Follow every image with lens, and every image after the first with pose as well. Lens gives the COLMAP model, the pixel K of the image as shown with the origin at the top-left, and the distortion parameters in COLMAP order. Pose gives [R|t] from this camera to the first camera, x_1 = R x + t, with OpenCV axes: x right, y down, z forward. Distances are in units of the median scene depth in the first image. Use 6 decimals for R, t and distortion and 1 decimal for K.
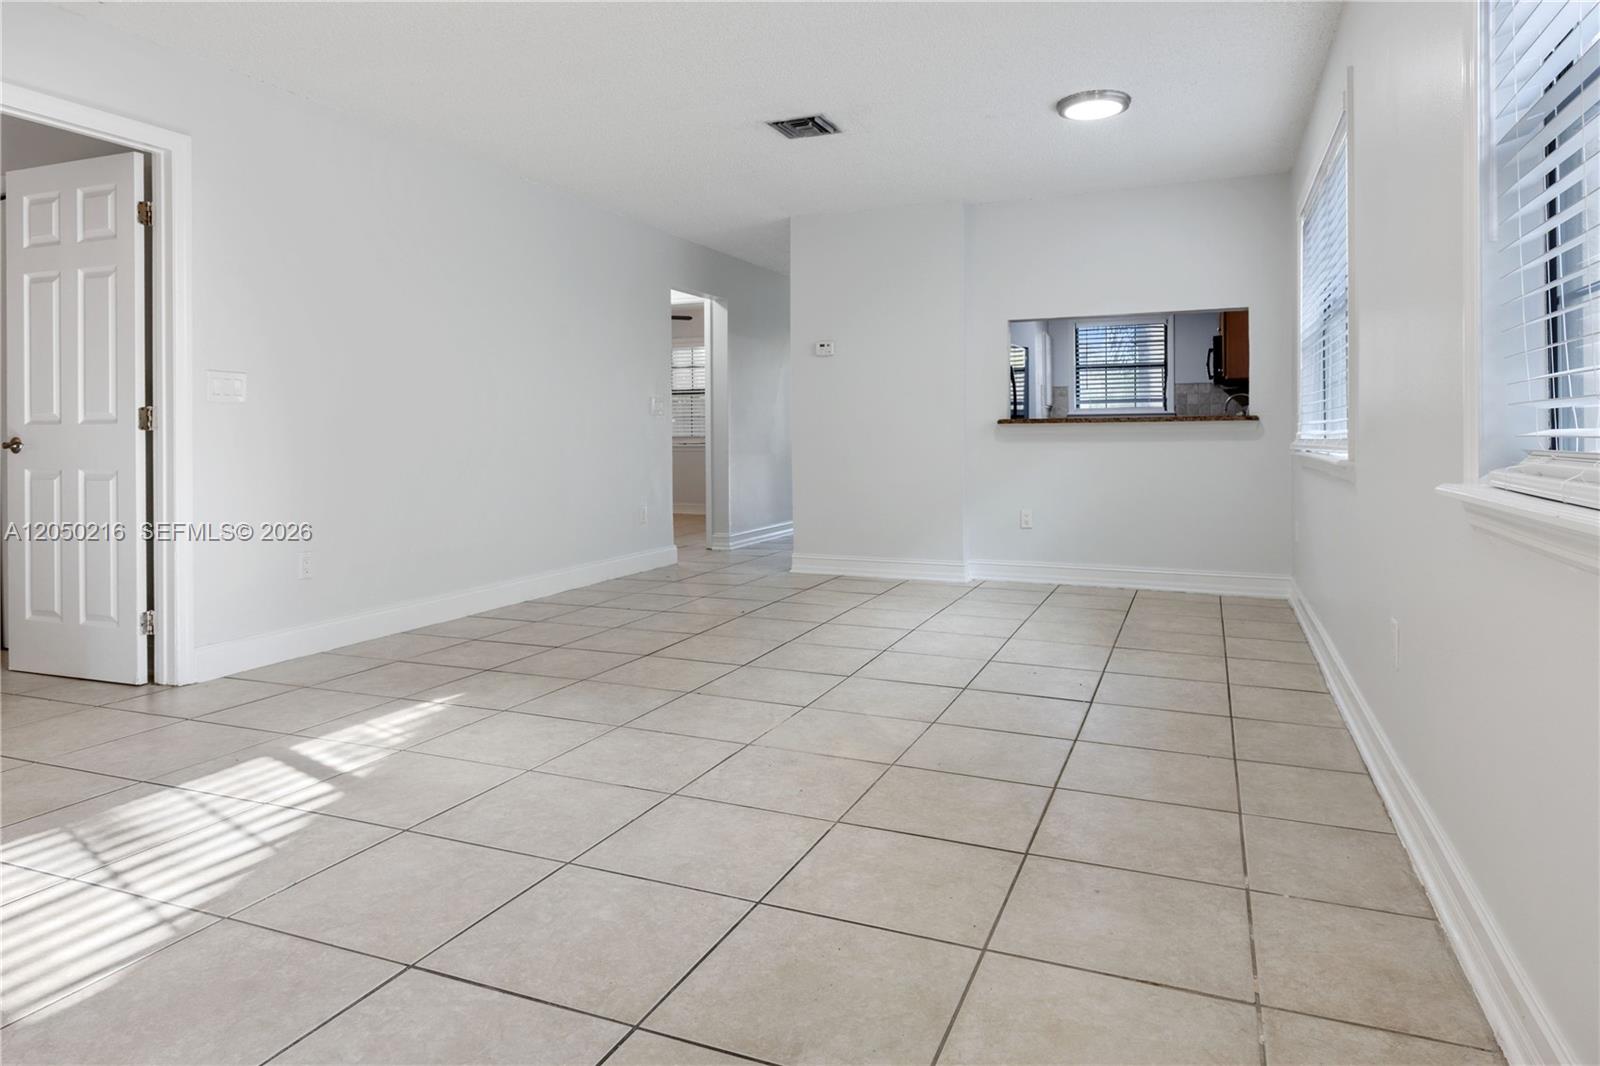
lens RADIAL K [[987.5, 0, 826.3], [0, 987.5, 430.0], [0, 0, 1]] dist [0.000733, -0.000736]
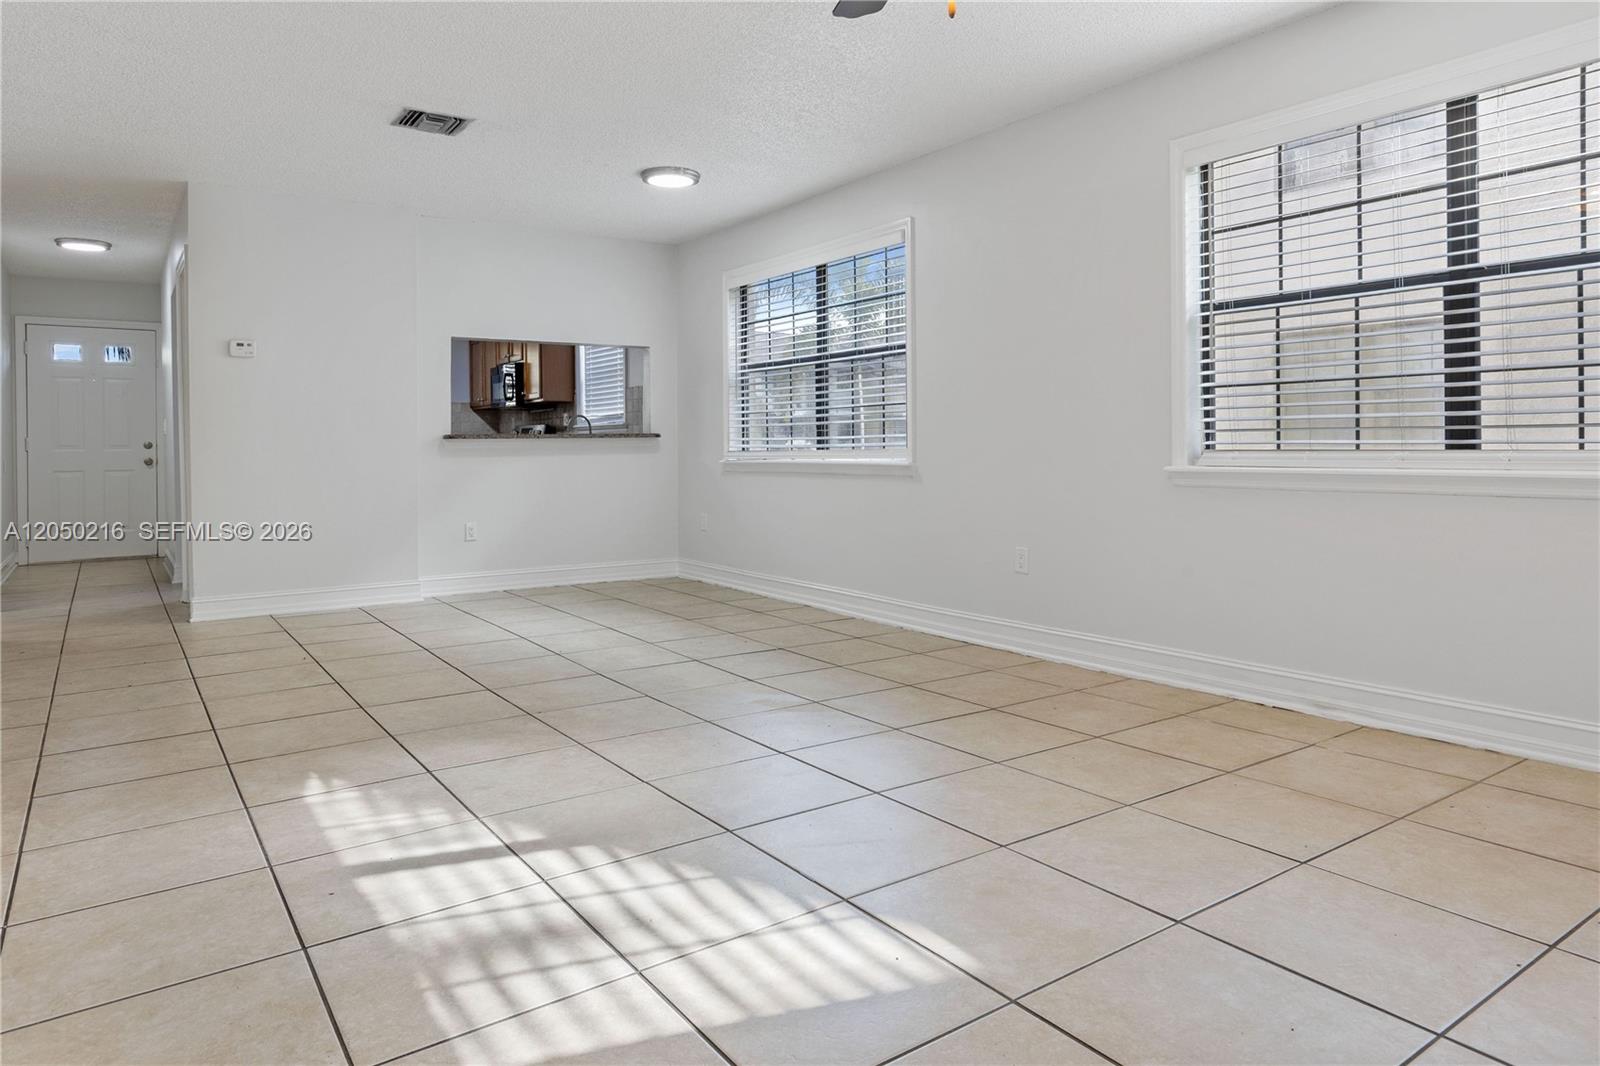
lens RADIAL K [[987.5, 0, 826.3], [0, 987.5, 430.0], [0, 0, 1]] dist [0.000733, -0.000736]
pose [[0.532923, 0.013523, 0.846056, -0.648837], [0.002047, 0.999849, -0.017270, 0.003924], [-0.846161, 0.010936, 0.532815, 0.191534]]
